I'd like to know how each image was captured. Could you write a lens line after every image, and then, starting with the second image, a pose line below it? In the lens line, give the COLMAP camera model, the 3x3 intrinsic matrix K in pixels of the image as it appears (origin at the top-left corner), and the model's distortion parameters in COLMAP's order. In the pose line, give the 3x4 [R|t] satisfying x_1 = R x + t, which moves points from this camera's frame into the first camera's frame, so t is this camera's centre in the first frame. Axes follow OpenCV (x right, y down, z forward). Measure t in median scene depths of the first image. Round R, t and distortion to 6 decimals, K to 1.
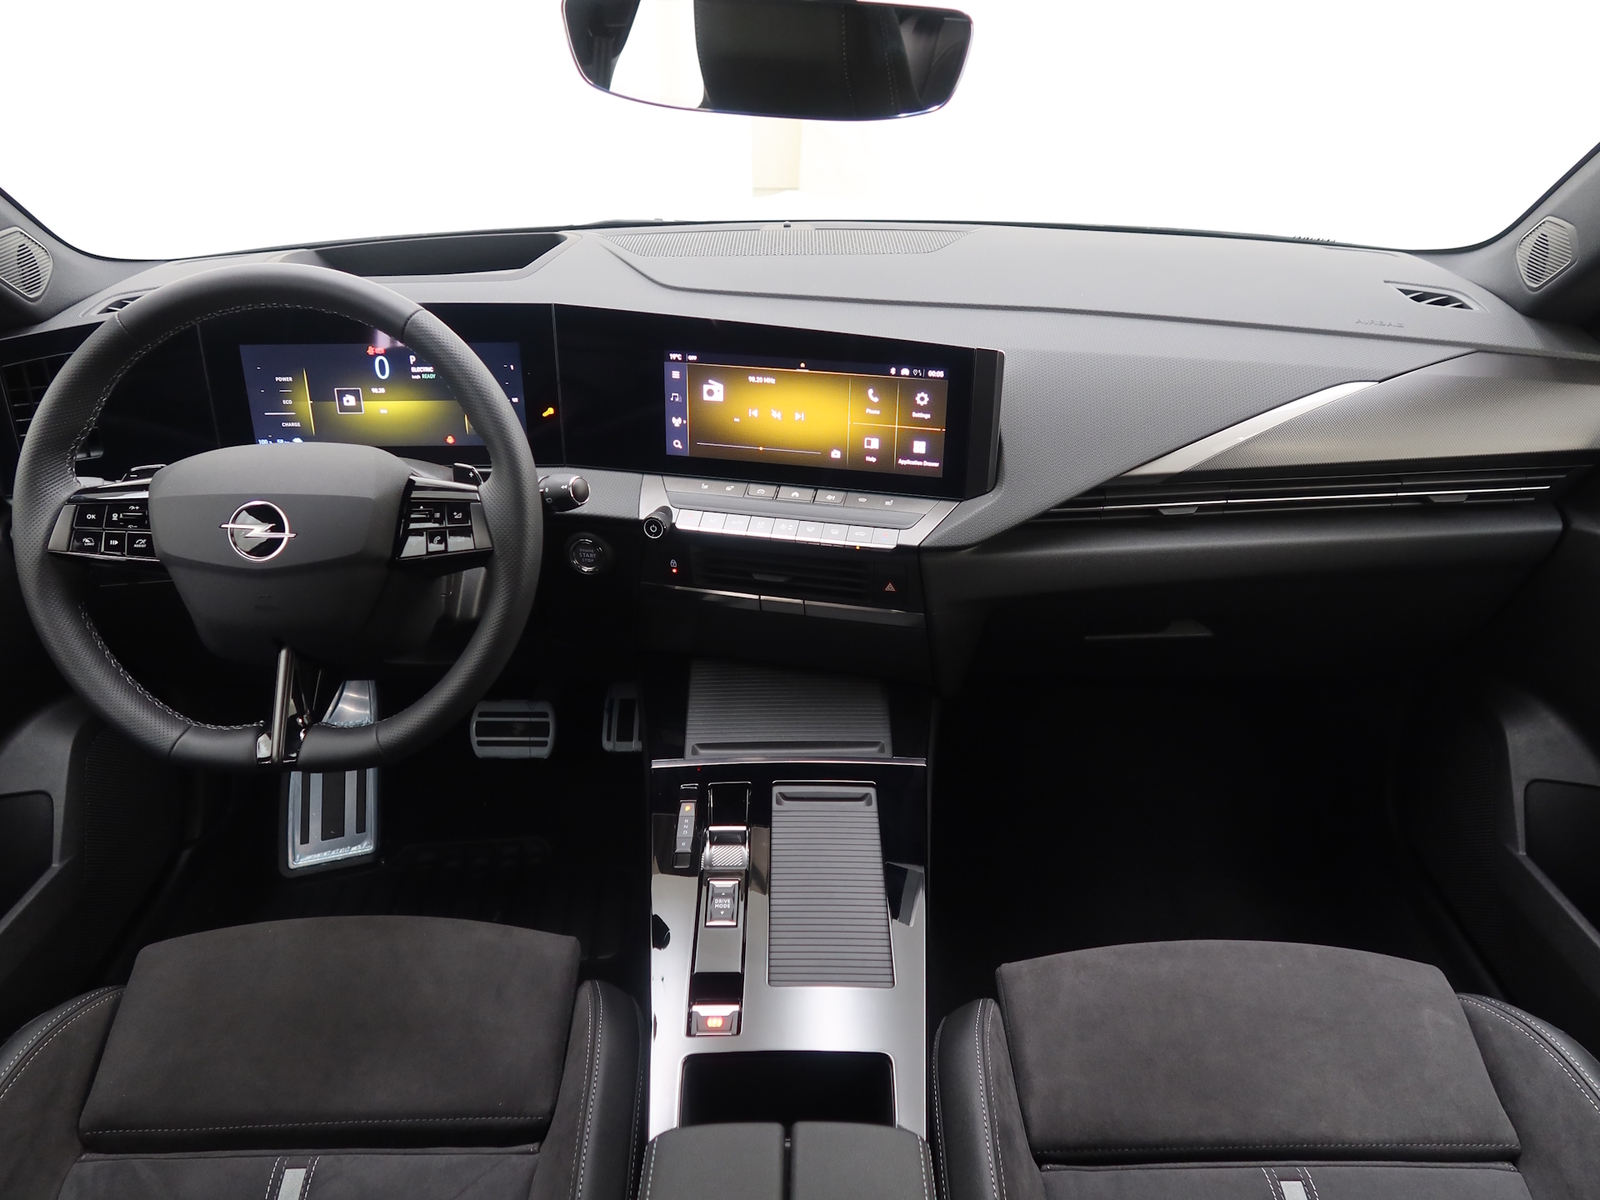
lens RADIAL K [[1199.5, 0, 793.4], [0, 1199.5, 601.4], [0, 0, 1]] dist [0.001142, 0.004002]
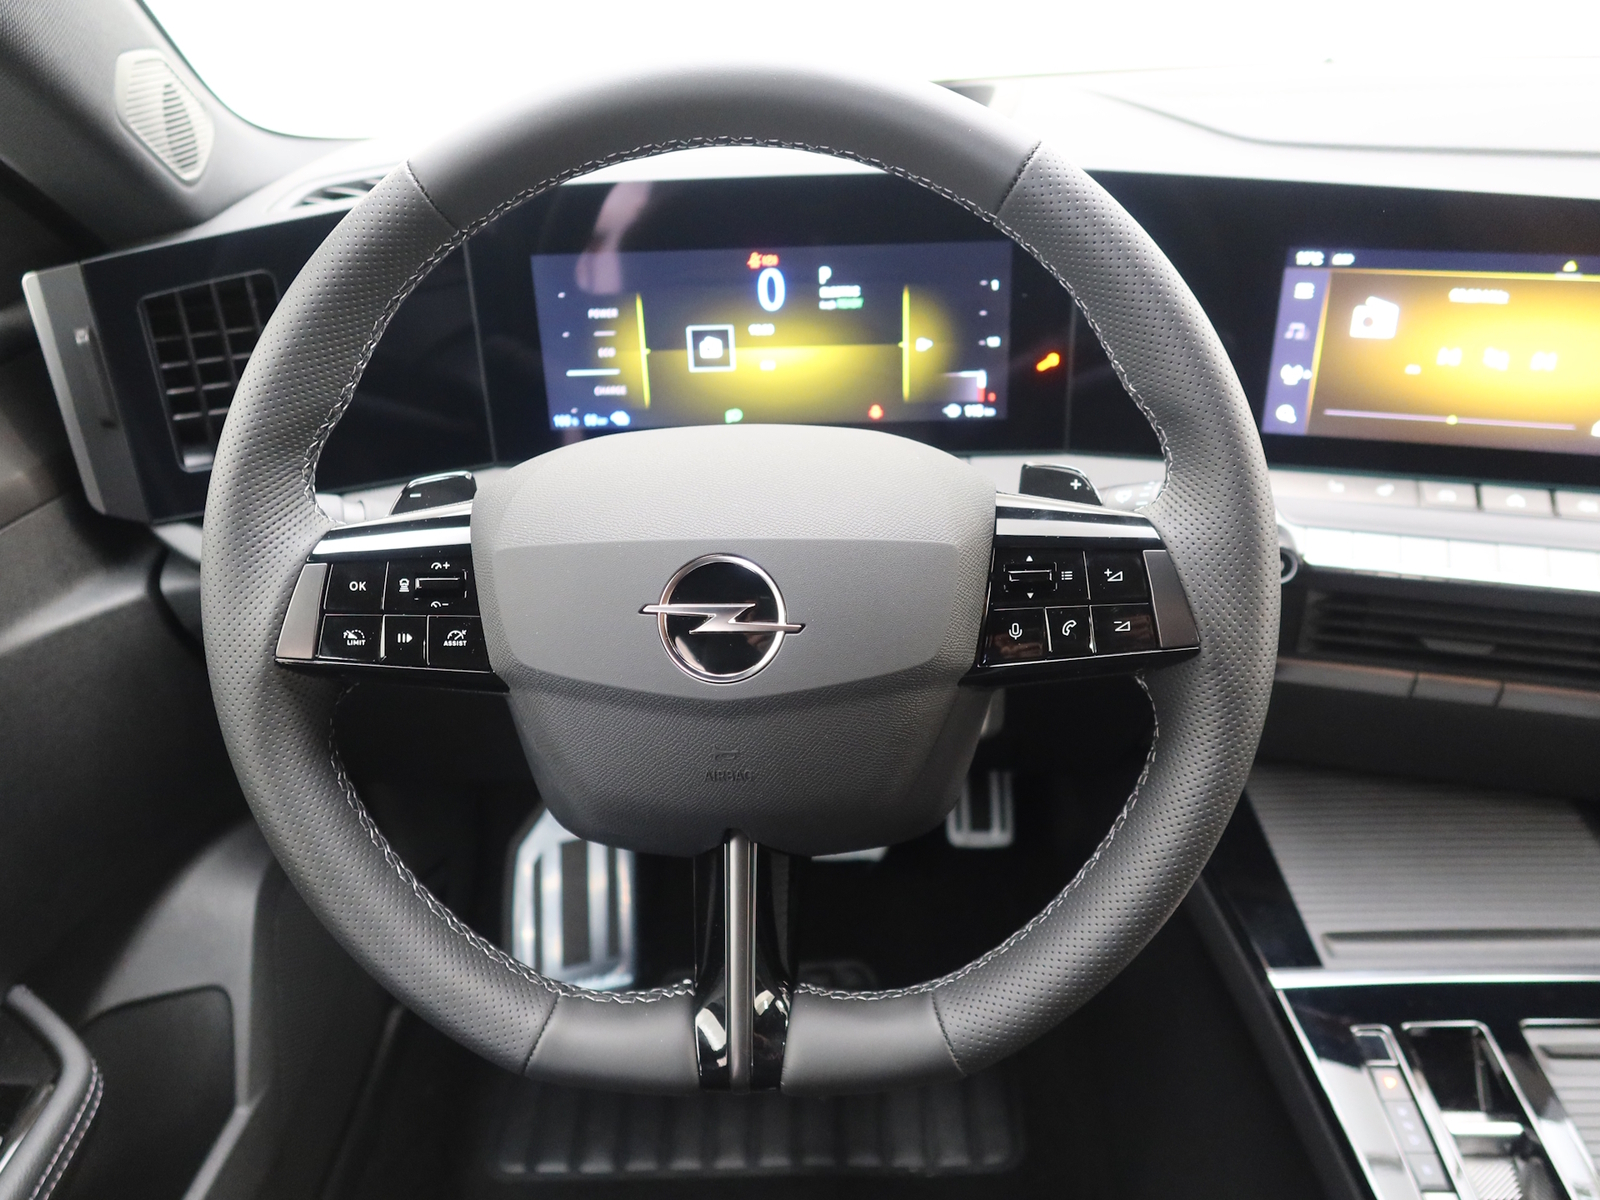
lens RADIAL K [[1199.5, 0, 806.4], [0, 1199.5, 596.4], [0, 0, 1]] dist [0.001142, 0.004002]
pose [[0.999263, -0.008812, -0.037363, -0.311598], [0.009963, 0.999478, 0.030716, -0.064565], [0.037073, -0.031066, 0.998830, 0.419922]]
